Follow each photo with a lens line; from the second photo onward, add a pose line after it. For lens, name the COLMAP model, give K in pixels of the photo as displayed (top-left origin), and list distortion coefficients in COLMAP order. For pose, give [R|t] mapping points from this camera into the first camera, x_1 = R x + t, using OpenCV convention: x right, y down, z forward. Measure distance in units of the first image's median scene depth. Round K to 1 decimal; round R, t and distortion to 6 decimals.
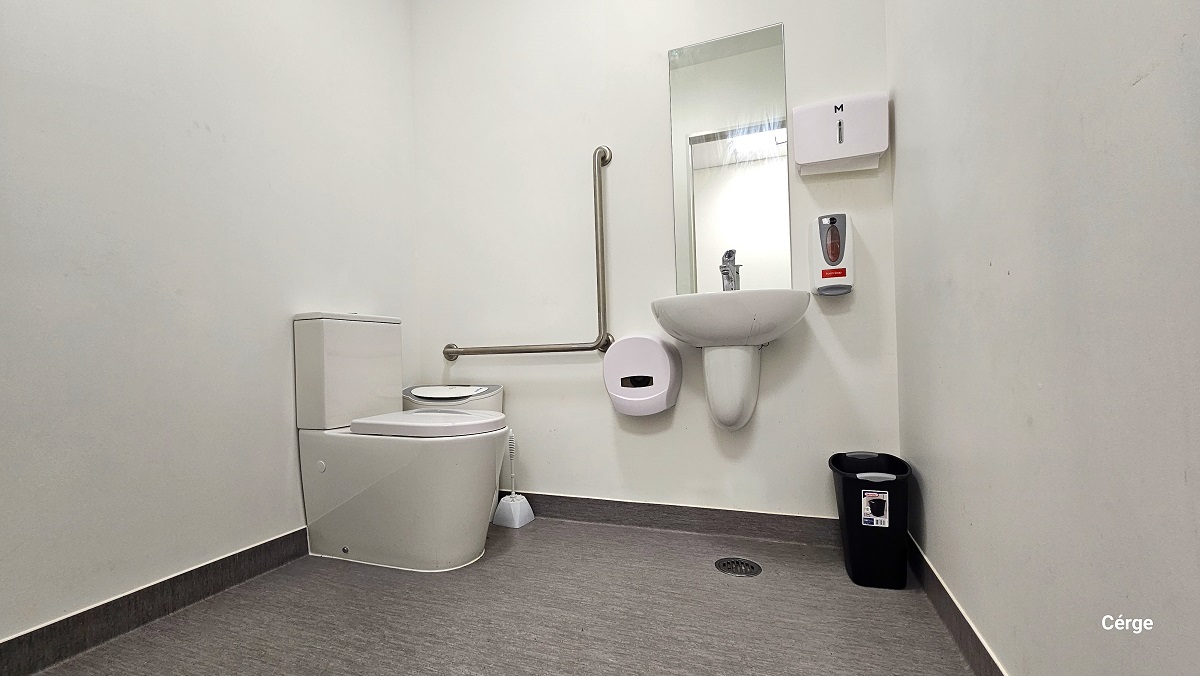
lens RADIAL K [[489.9, 0, 597.6], [0, 489.9, 352.0], [0, 0, 1]] dist [-0.000663, 0.000149]
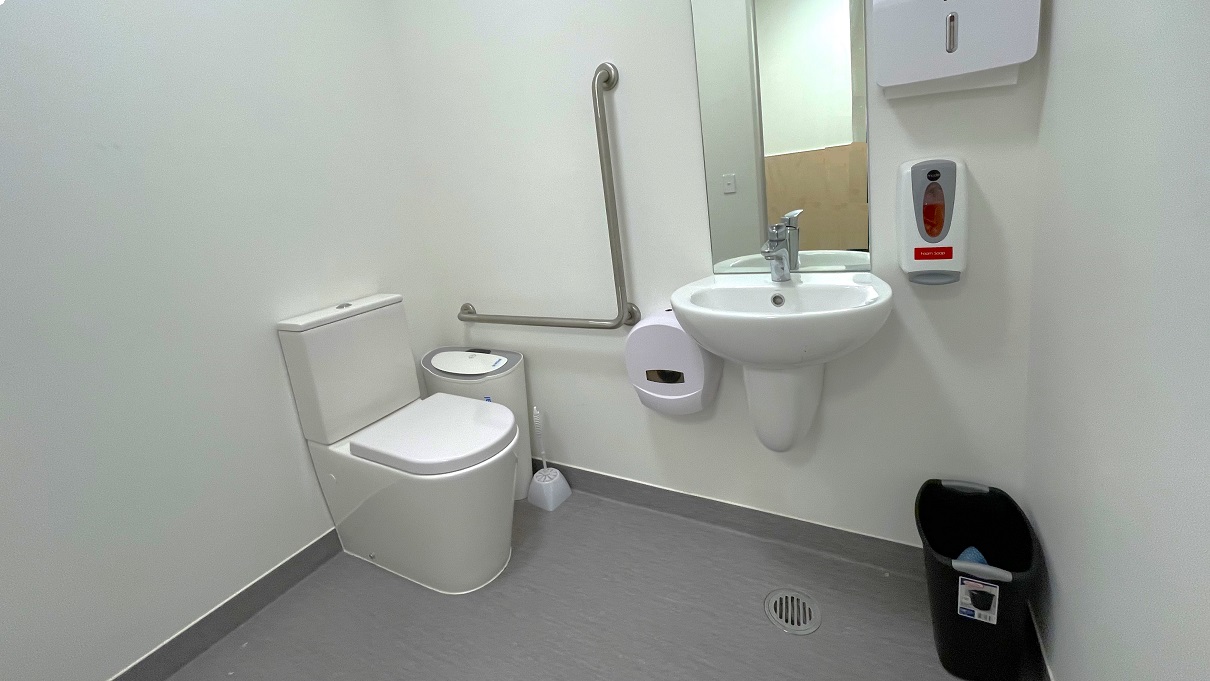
lens RADIAL K [[518.6, 0, 574.0], [0, 518.6, 339.1], [0, 0, 1]] dist [-0.001002, -0.000023]
pose [[0.983497, -0.055790, -0.172108, 0.086079], [0.088387, 0.978185, 0.187997, -0.184499], [0.157865, -0.200106, 0.966973, 0.157502]]
